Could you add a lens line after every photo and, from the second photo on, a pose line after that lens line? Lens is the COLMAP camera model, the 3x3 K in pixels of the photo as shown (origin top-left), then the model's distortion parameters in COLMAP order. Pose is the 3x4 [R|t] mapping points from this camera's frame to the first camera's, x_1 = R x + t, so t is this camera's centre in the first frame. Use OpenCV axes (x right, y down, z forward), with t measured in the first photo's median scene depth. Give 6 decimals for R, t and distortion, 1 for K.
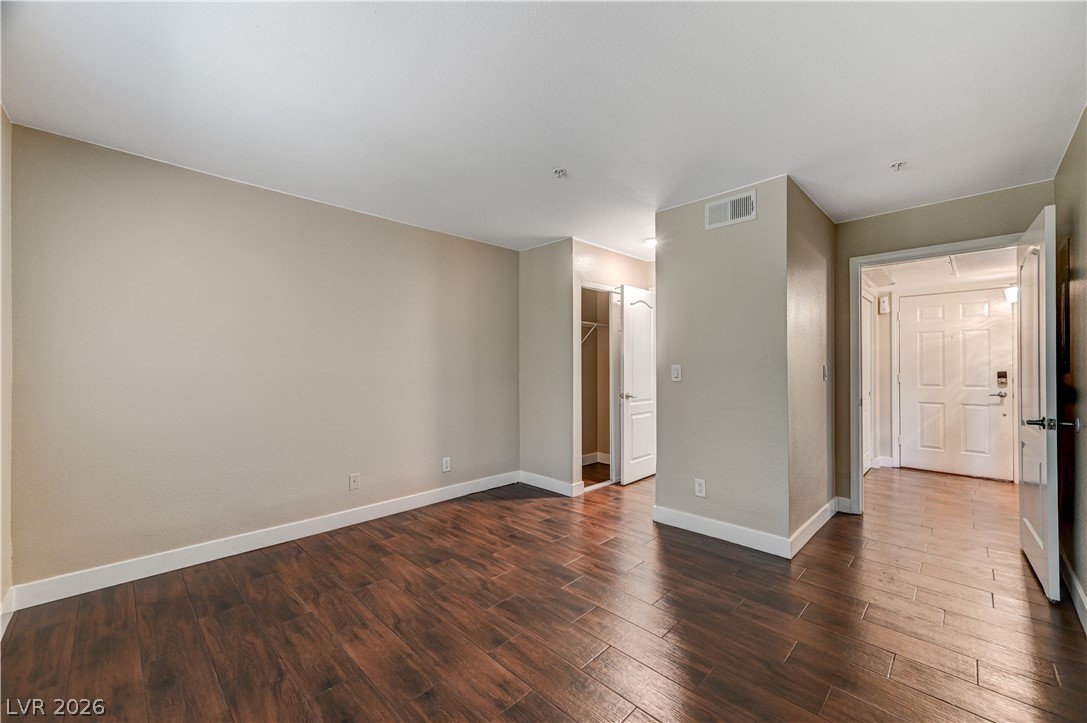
lens RADIAL K [[426.6, 0, 552.5], [0, 426.6, 363.6], [0, 0, 1]] dist [0.001840, 0.000232]
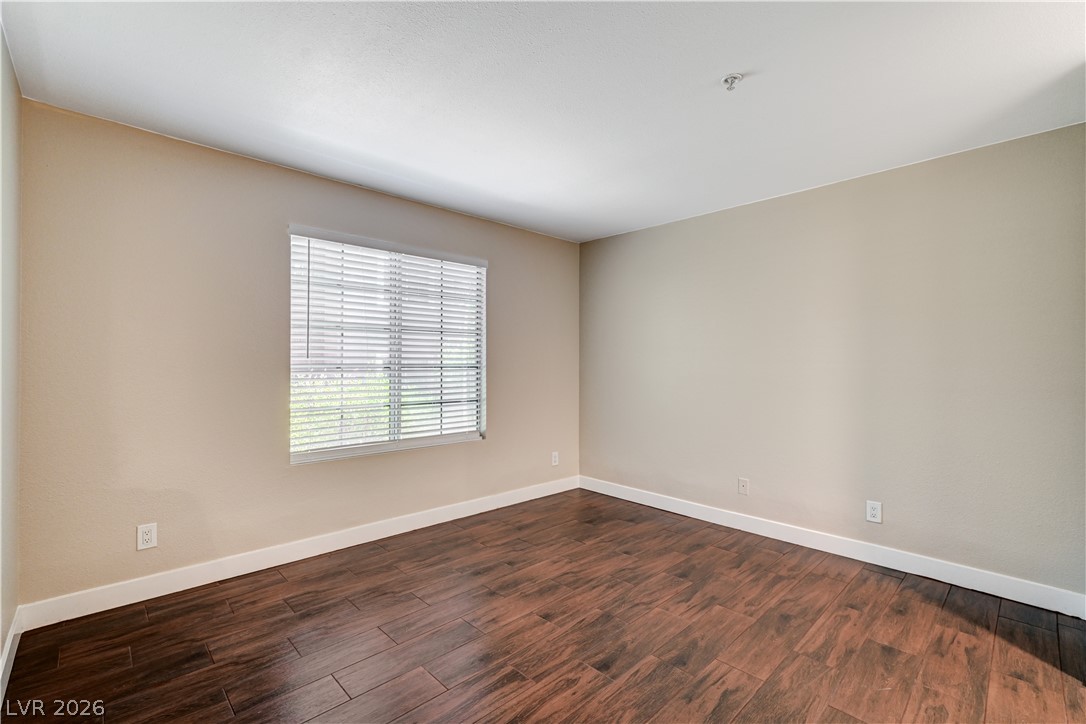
lens RADIAL K [[477.7, 0, 540.6], [0, 477.7, 361.6], [0, 0, 1]] dist [0.001439, 0.000186]
pose [[-0.033434, -0.002413, -0.999438, 0.779913], [-0.000578, 0.999997, -0.002395, -0.002154], [0.999441, 0.000497, -0.033435, 0.720343]]
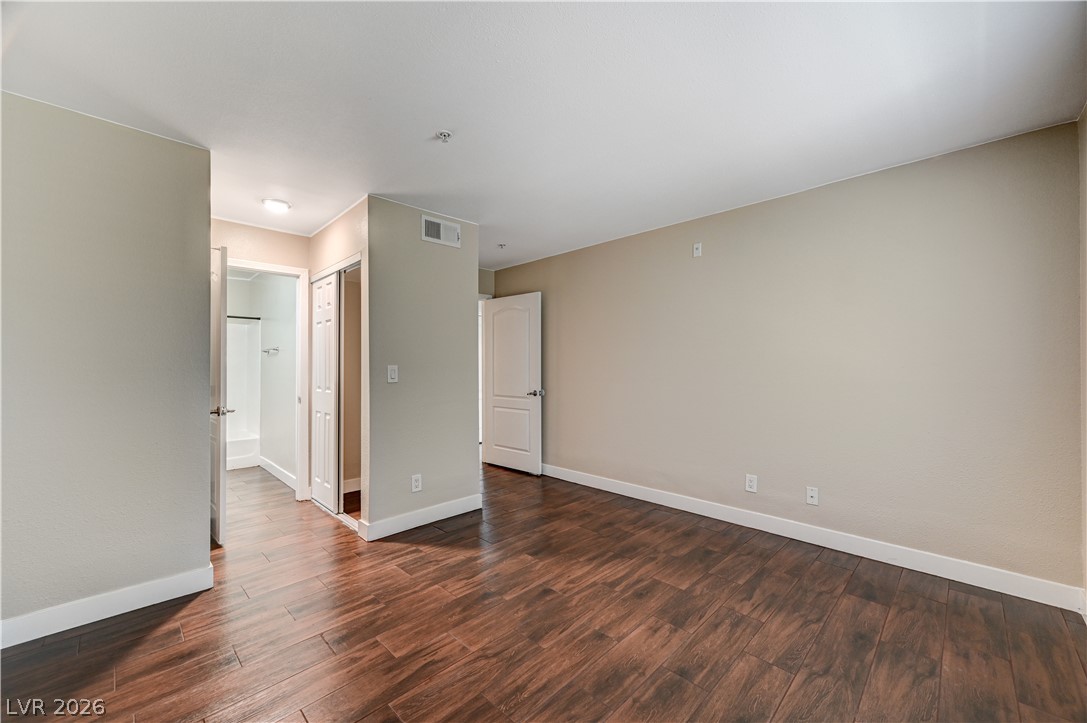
lens RADIAL K [[426.6, 0, 539.5], [0, 426.6, 366.5], [0, 0, 1]] dist [0.001840, 0.000232]
pose [[0.015039, 0.001077, 0.999886, -0.808772], [-0.002837, 0.999995, -0.001035, 0.005828], [-0.999883, -0.002821, 0.015042, 0.795772]]
